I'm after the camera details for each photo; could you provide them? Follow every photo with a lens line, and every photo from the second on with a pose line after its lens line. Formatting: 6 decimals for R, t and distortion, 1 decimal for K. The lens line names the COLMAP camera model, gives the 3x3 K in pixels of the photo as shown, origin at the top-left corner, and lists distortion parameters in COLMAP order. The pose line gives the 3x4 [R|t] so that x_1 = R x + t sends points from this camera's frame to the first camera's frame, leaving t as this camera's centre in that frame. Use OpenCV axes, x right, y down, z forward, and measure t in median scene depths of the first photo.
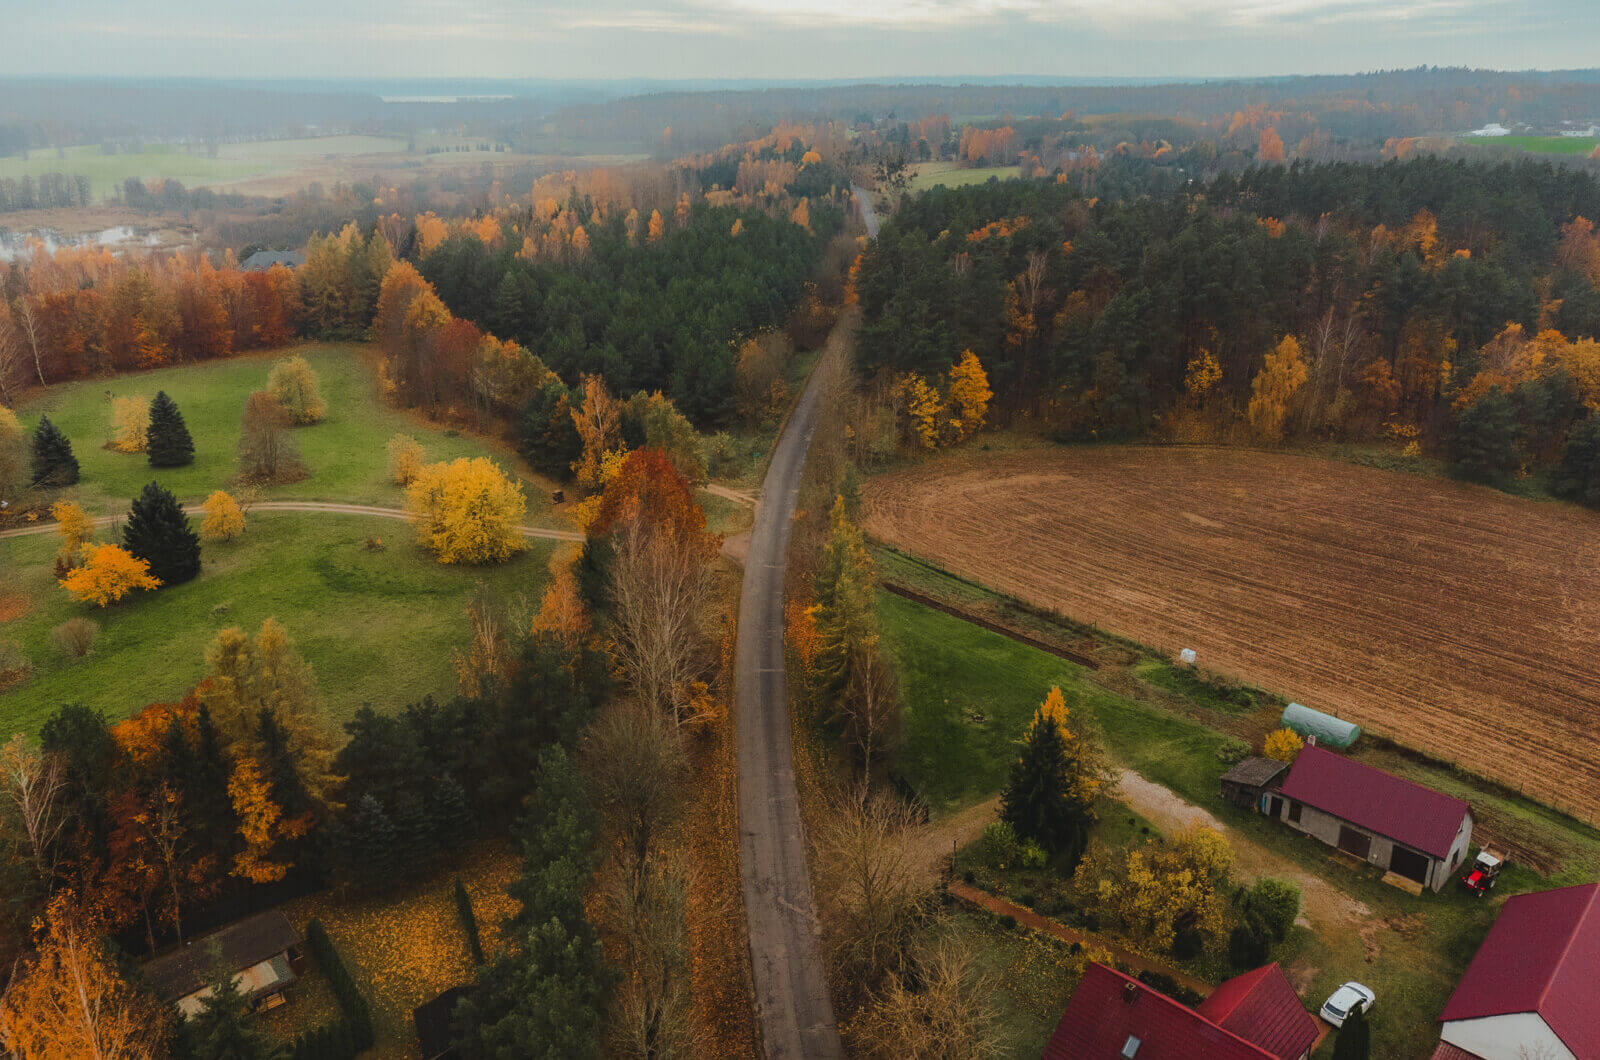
lens RADIAL K [[1207.4, 0, 807.0], [0, 1207.4, 524.1], [0, 0, 1]] dist [0.017952, 0.002976]
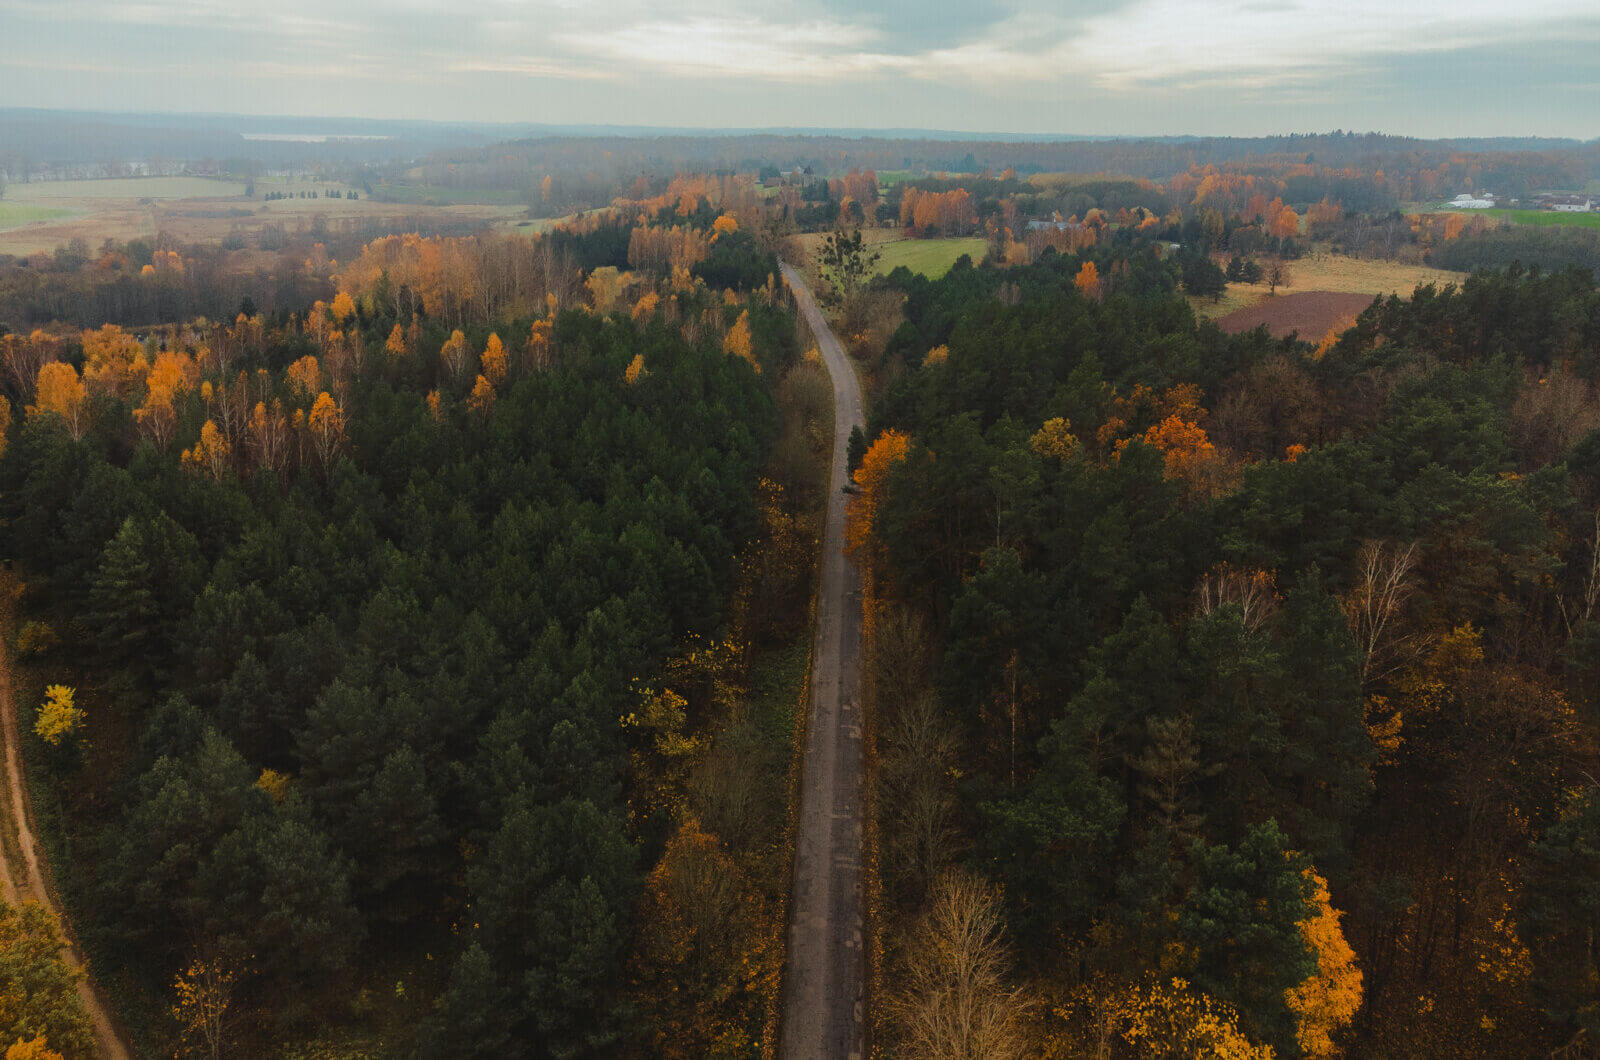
lens RADIAL K [[1207.4, 0, 807.0], [0, 1207.4, 524.1], [0, 0, 1]] dist [0.017952, 0.002976]
pose [[0.995907, -0.004335, 0.090276, -0.014163], [0.007670, 0.999300, -0.036625, -0.074157], [-0.090054, 0.037168, 0.995243, 0.208440]]
